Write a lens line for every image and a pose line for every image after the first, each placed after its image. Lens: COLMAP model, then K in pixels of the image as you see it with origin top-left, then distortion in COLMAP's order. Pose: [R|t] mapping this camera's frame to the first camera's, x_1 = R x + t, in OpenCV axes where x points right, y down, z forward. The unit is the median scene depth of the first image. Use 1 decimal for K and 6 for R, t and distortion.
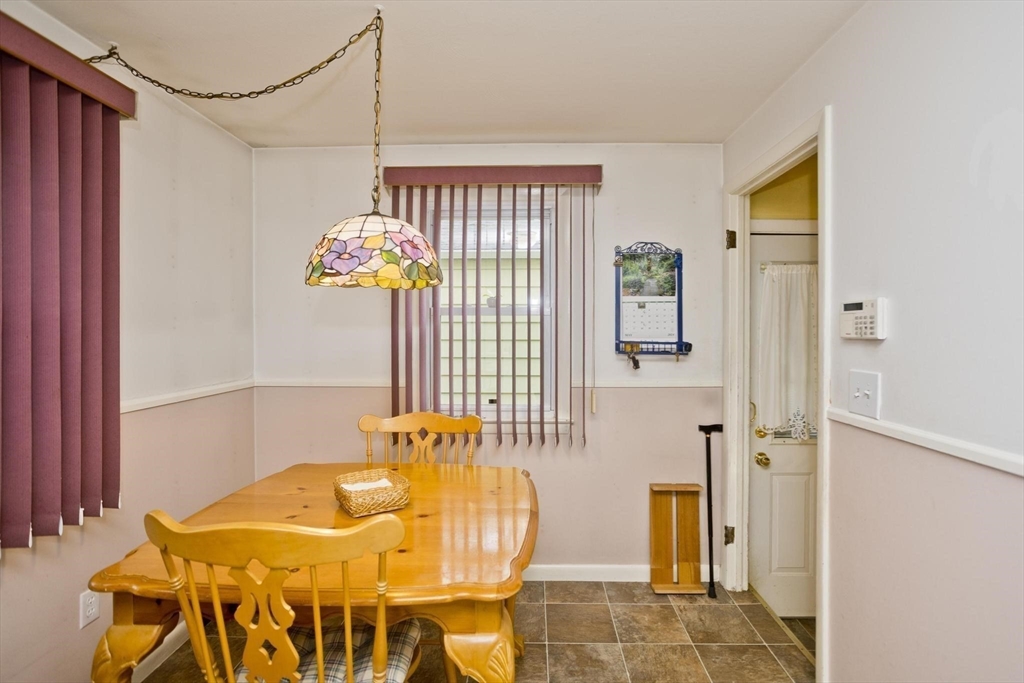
lens RADIAL K [[499.4, 0, 520.2], [0, 499.4, 328.5], [0, 0, 1]] dist [-0.053314, 0.022908]
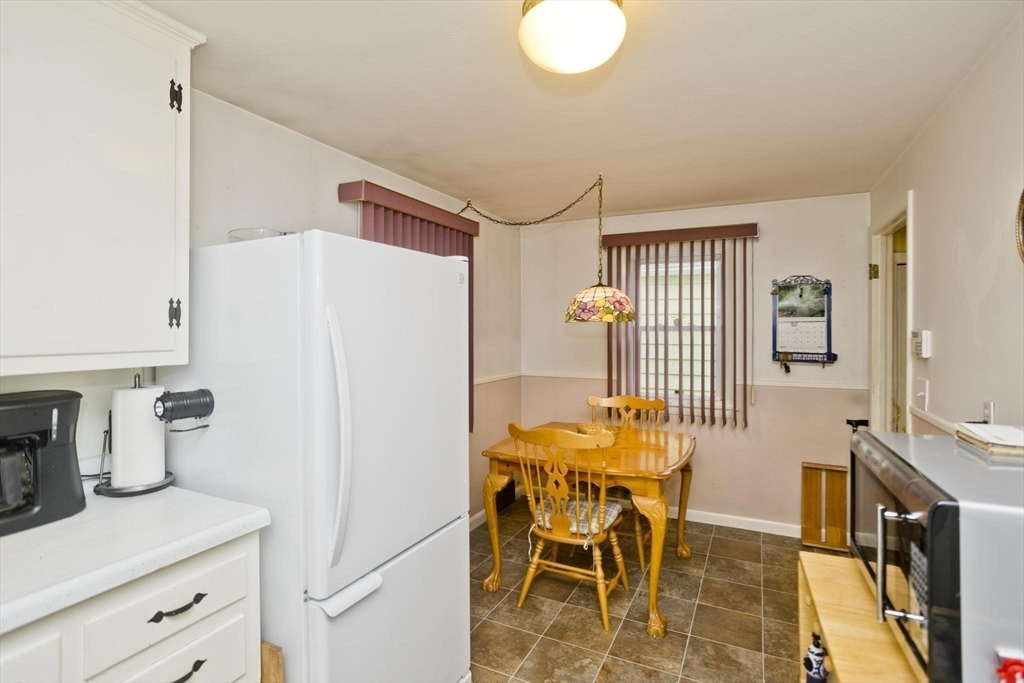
lens RADIAL K [[499.4, 0, 520.2], [0, 499.4, 328.5], [0, 0, 1]] dist [-0.053314, 0.022908]
pose [[0.912952, 0.001100, -0.408065, 0.117338], [0.000229, 0.999995, 0.003208, -0.041148], [0.408066, -0.003023, 0.912947, -0.490044]]
